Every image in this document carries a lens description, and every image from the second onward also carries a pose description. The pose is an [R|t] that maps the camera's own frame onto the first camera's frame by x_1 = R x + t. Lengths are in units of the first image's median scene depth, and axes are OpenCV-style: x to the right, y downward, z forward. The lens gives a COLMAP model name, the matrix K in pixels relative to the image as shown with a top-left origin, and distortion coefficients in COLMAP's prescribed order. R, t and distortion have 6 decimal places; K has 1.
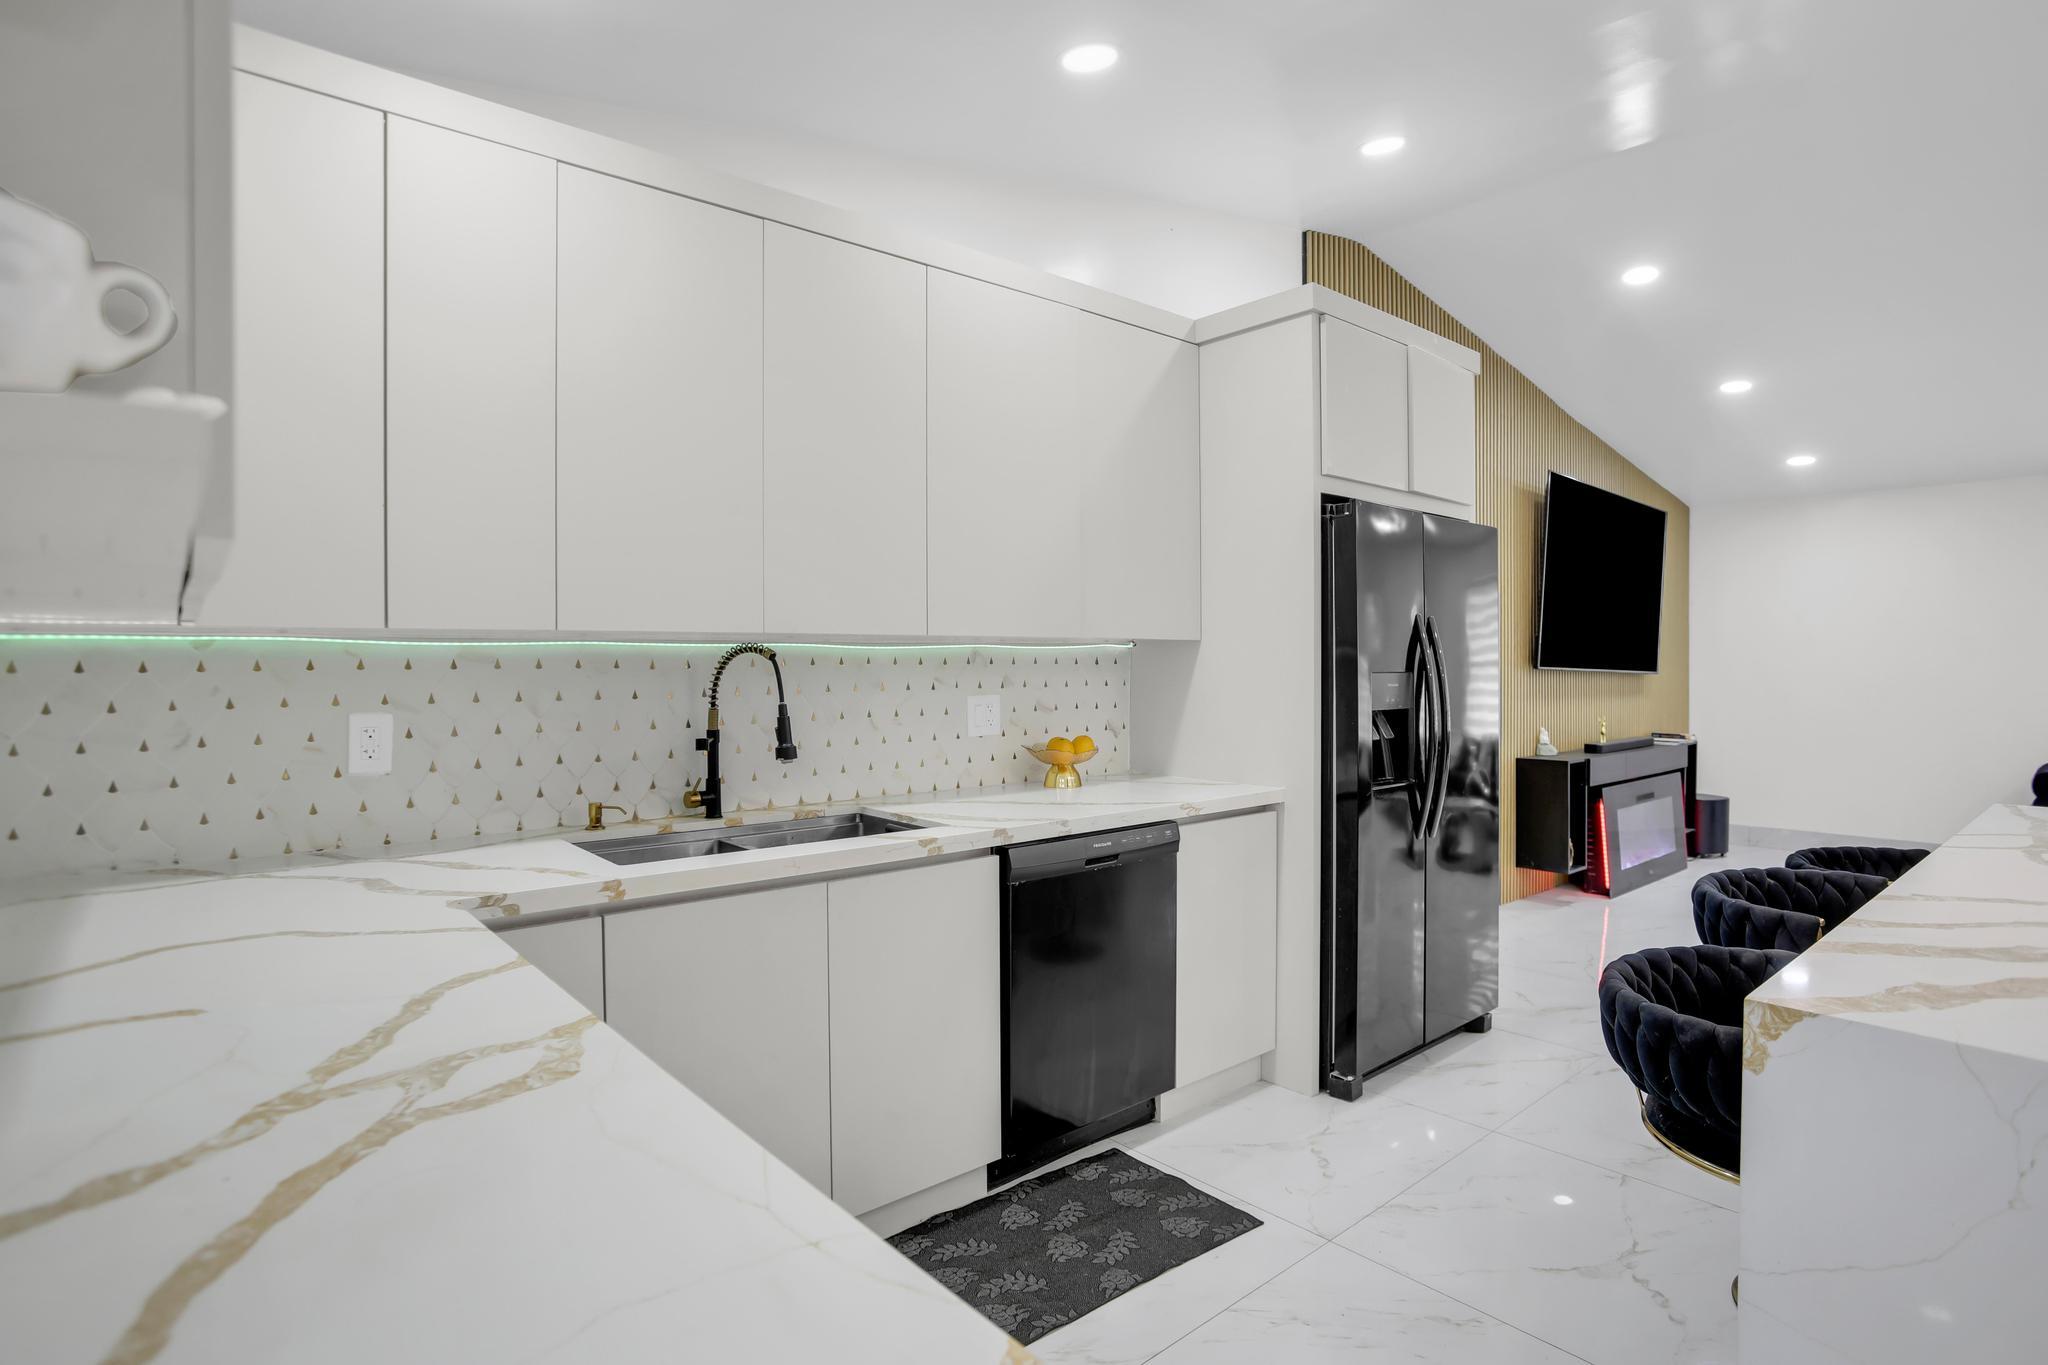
lens RADIAL K [[1036.5, 0, 1040.5], [0, 1036.5, 675.2], [0, 0, 1]] dist [-0.055829, 0.024702]
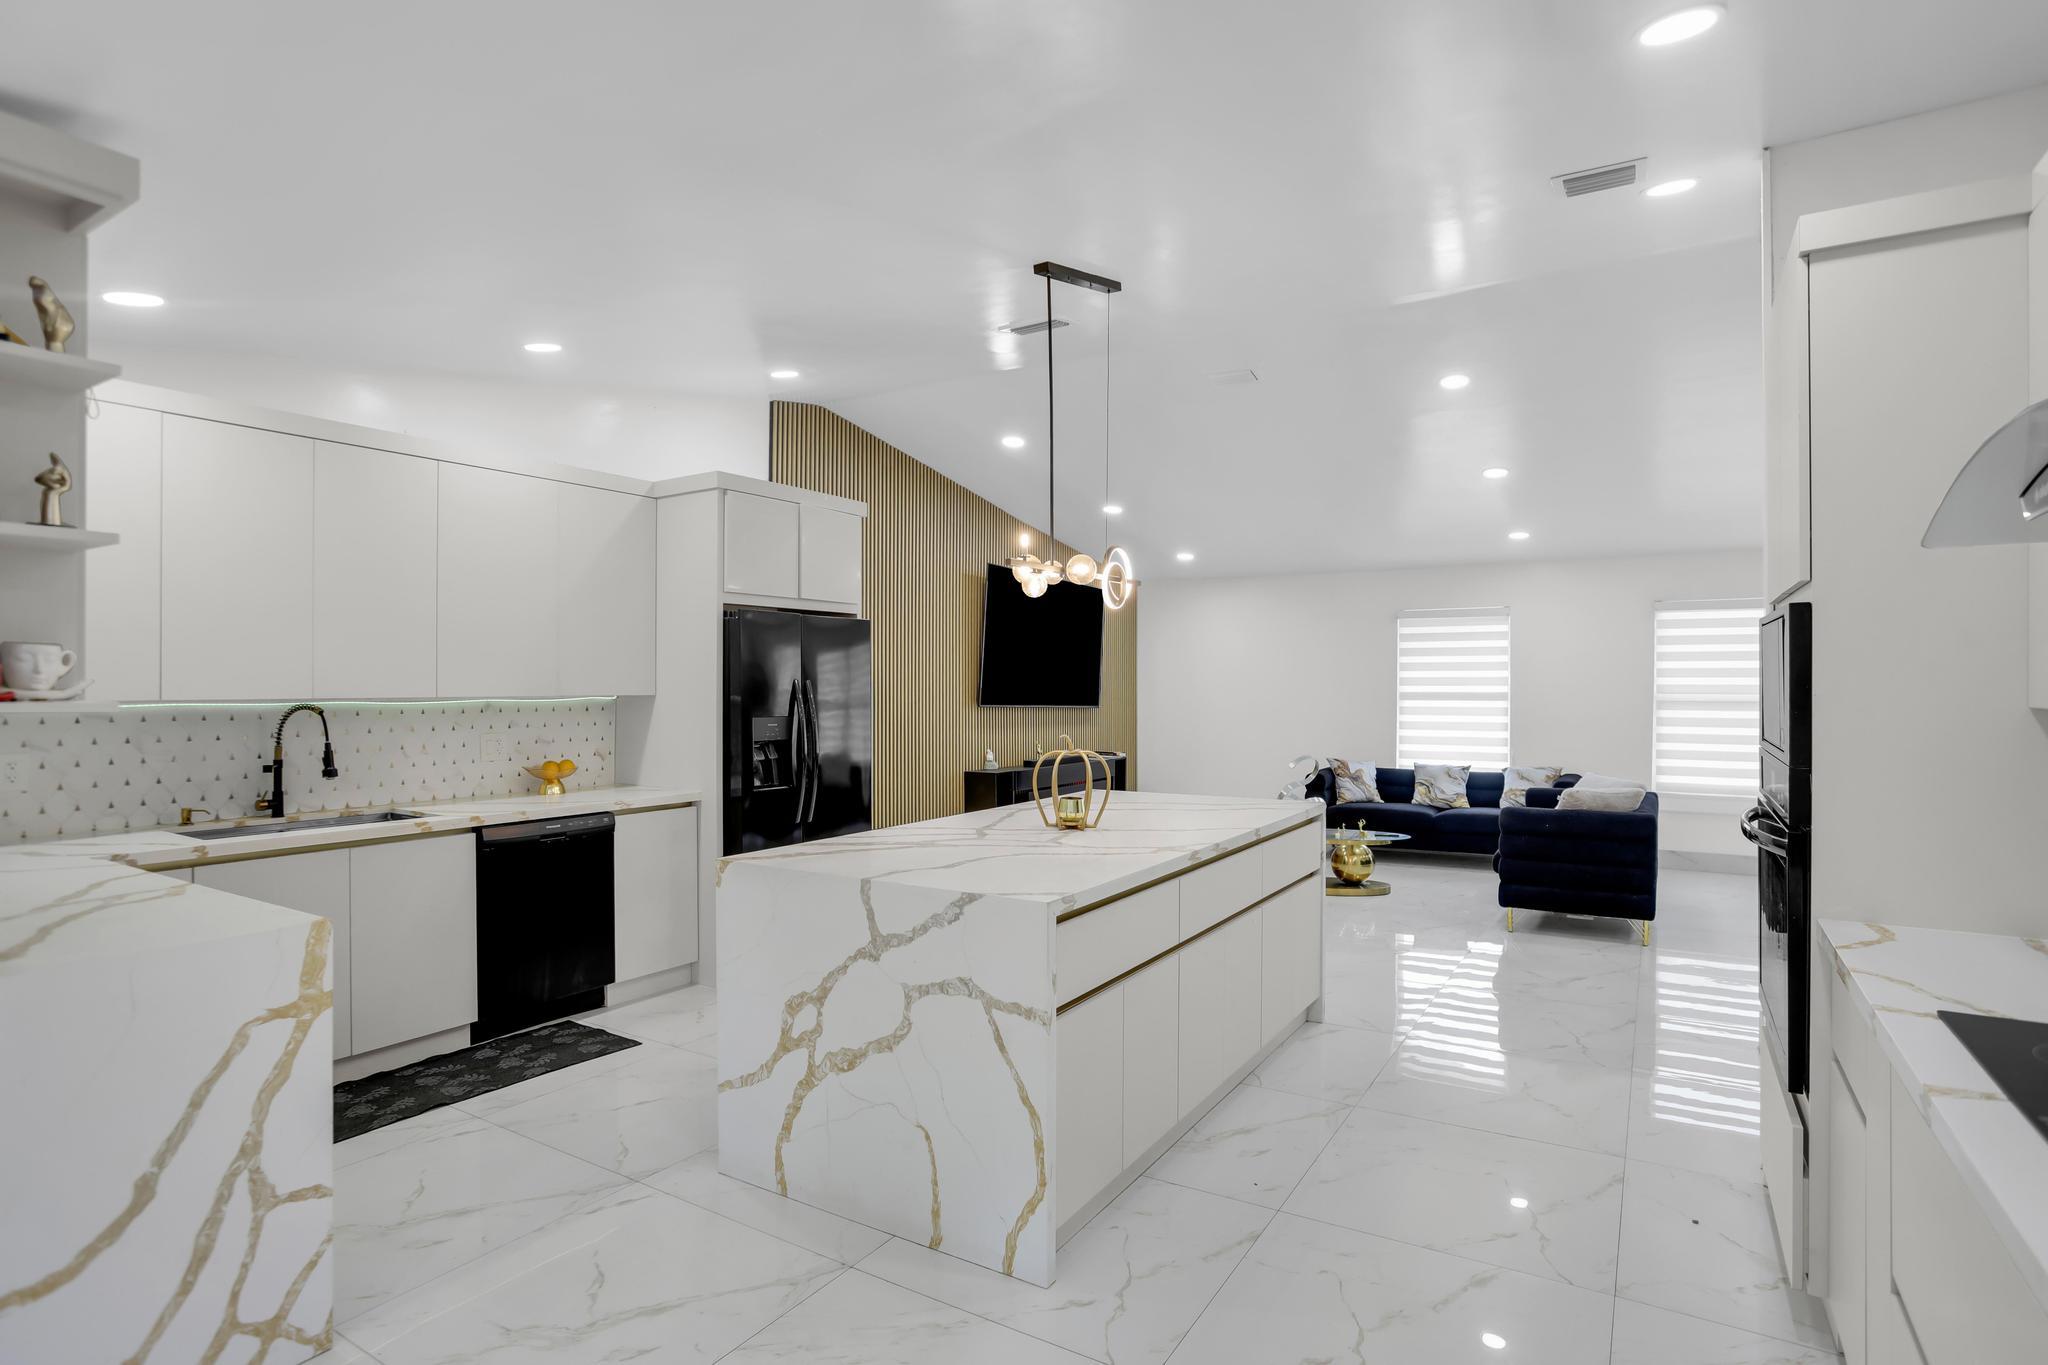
lens RADIAL K [[1036.5, 0, 1042.1], [0, 1036.5, 682.9], [0, 0, 1]] dist [-0.055829, 0.024702]
pose [[0.954105, 0.003331, 0.299453, 0.256105], [0.001121, 0.999891, -0.014695, -0.030413], [-0.299469, 0.014357, 0.953998, -0.629372]]
